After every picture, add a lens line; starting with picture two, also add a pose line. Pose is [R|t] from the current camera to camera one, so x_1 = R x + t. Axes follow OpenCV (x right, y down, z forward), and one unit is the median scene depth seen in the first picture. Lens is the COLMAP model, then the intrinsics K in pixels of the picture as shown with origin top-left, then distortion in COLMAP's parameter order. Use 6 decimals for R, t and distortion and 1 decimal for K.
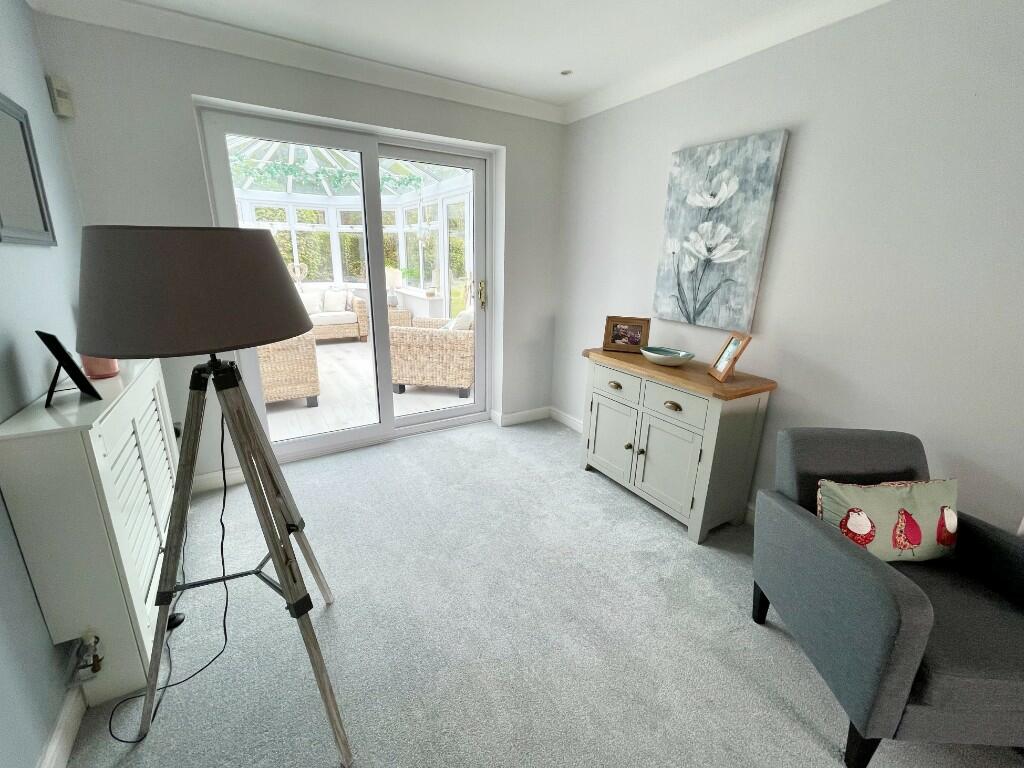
lens RADIAL K [[414.0, 0, 508.3], [0, 414.0, 377.8], [0, 0, 1]] dist [-0.000018, 0.000343]
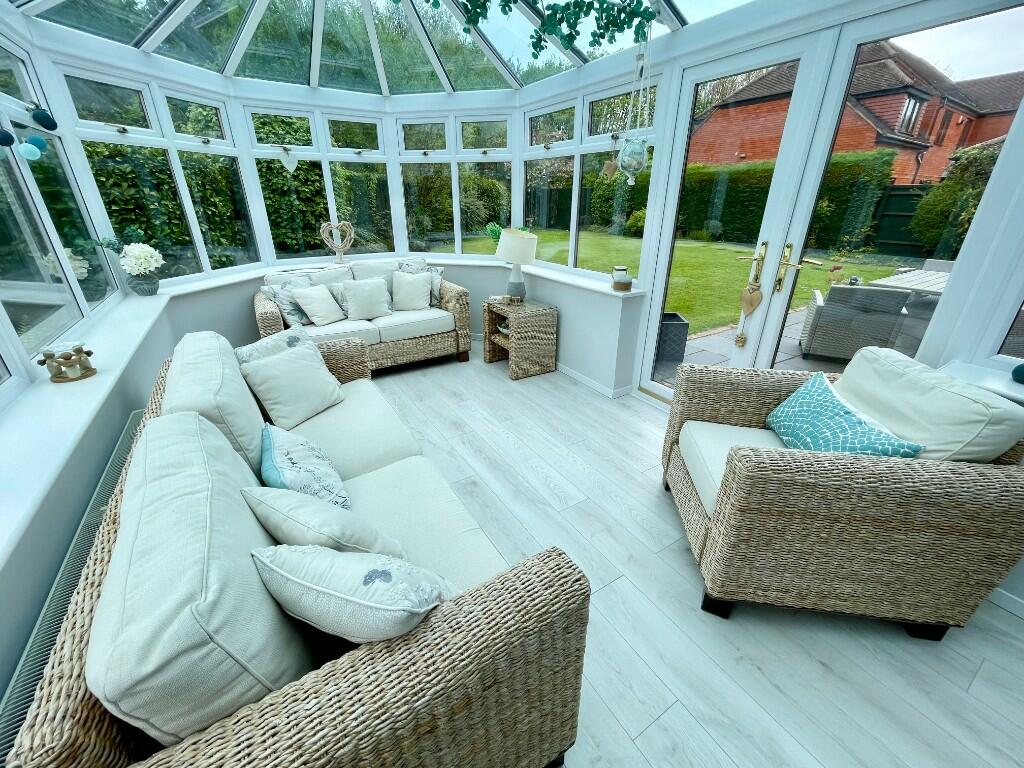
lens RADIAL K [[414.0, 0, 508.3], [0, 414.0, 377.8], [0, 0, 1]] dist [-0.000018, 0.000343]
pose [[0.999696, -0.020378, -0.013909, -0.282339], [0.022009, 0.991334, 0.129511, -0.138520], [0.011149, -0.129778, 0.991480, 0.425506]]
